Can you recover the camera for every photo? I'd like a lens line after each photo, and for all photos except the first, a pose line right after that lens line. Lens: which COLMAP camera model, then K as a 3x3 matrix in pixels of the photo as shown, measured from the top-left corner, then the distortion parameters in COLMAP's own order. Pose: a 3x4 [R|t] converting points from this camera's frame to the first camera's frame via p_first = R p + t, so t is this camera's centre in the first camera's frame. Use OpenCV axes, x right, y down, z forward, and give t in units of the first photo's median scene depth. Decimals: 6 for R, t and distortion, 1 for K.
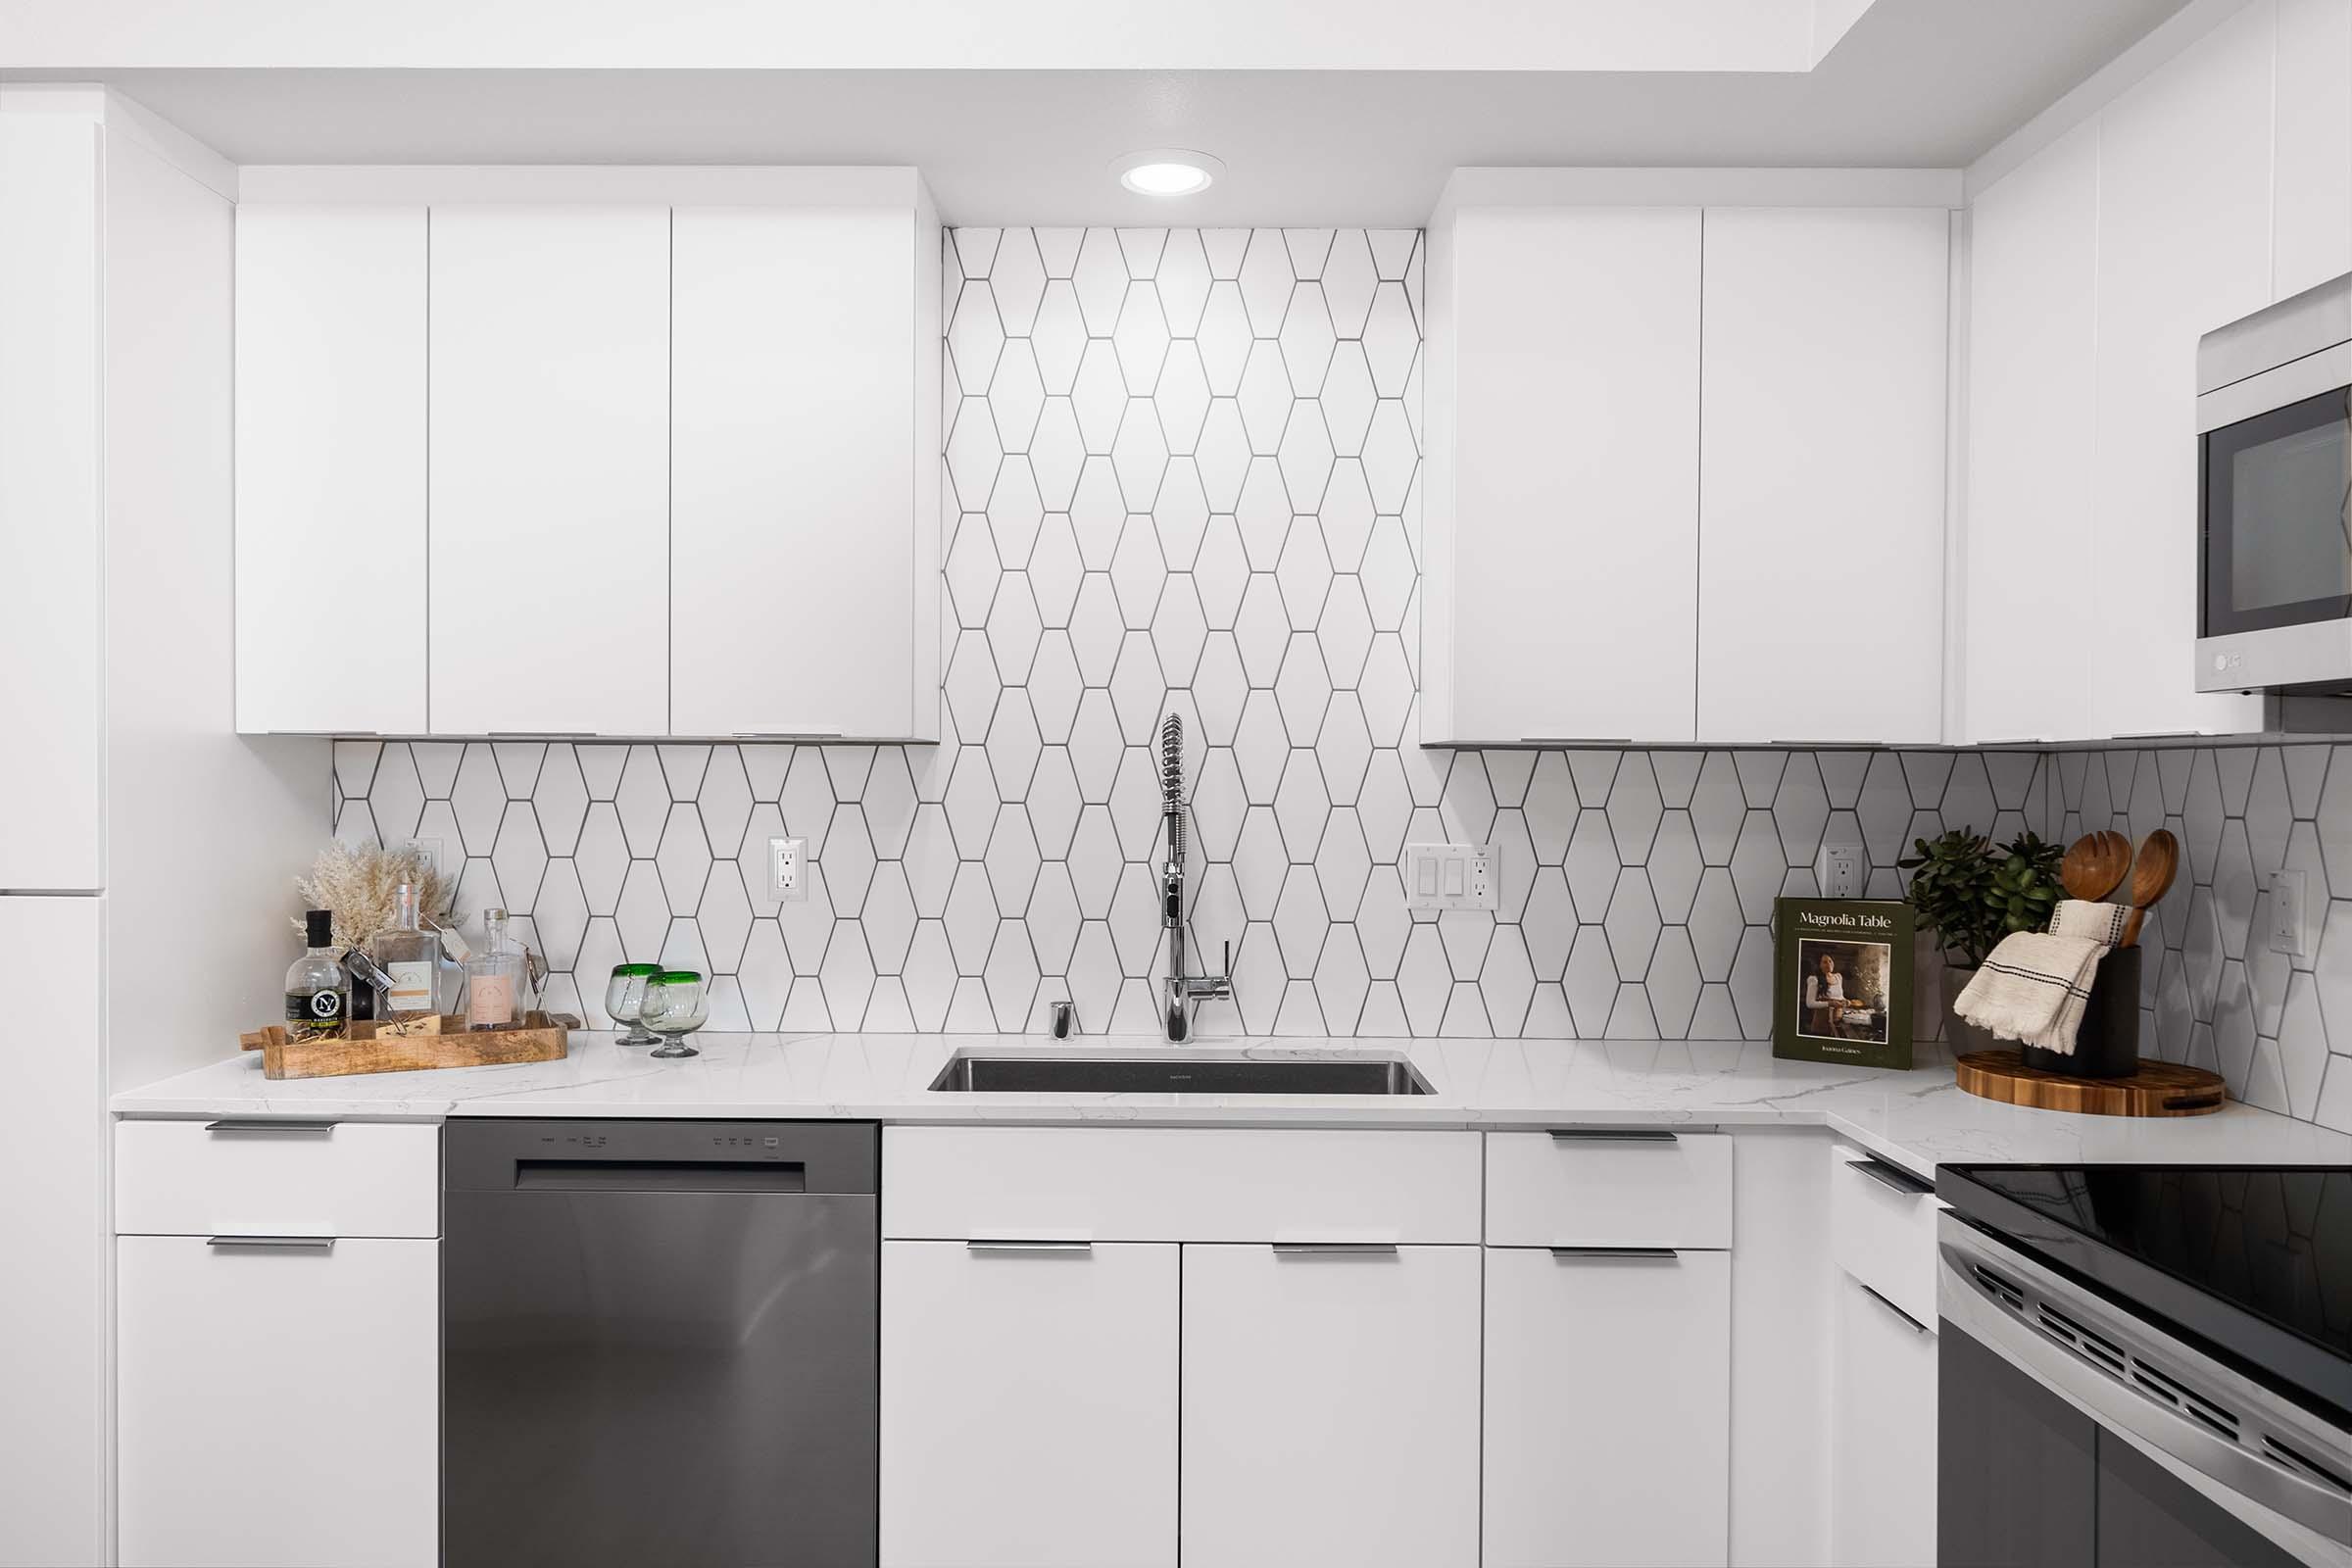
lens RADIAL K [[1634.9, 0, 1172.5], [0, 1634.9, 782.3], [0, 0, 1]] dist [-0.003399, -0.000375]
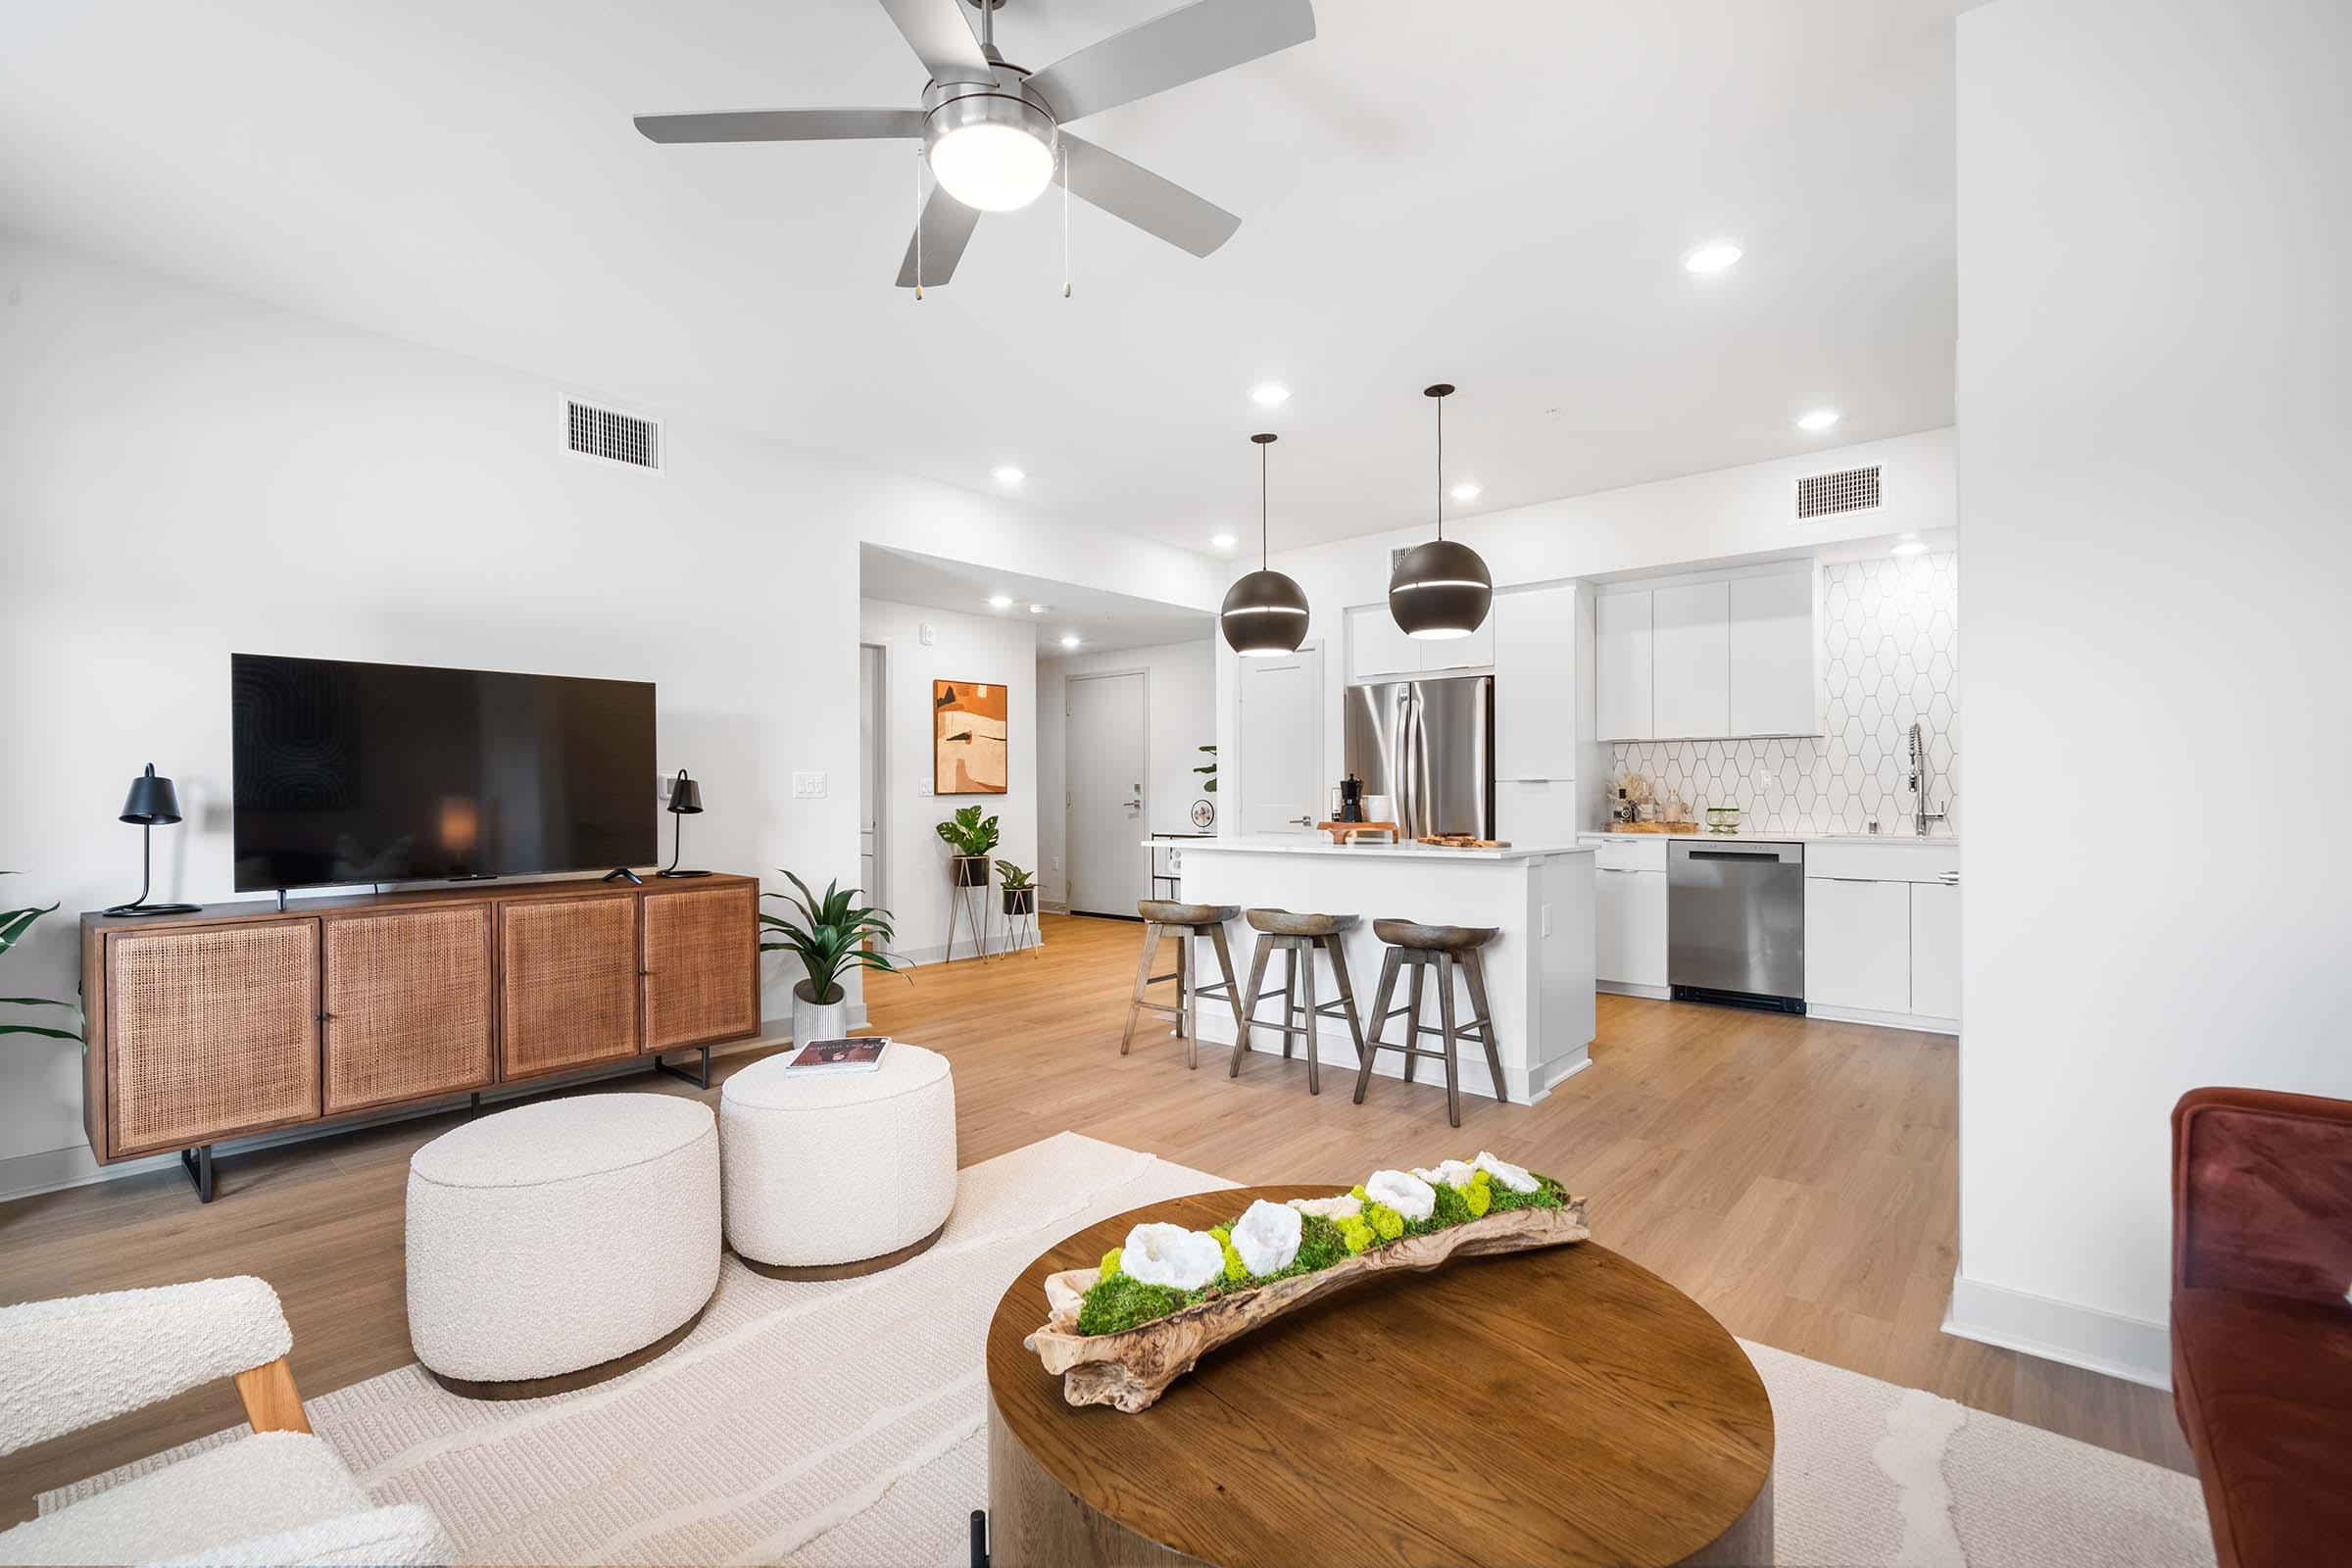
lens RADIAL K [[1031.1, 0, 1170.1], [0, 1031.1, 791.9], [0, 0, 1]] dist [0.000365, -0.000340]
pose [[0.758885, -0.006768, -0.651189, 0.181561], [0.000466, 0.999951, -0.009851, 0.098457], [0.651224, 0.007172, 0.758851, -1.243948]]
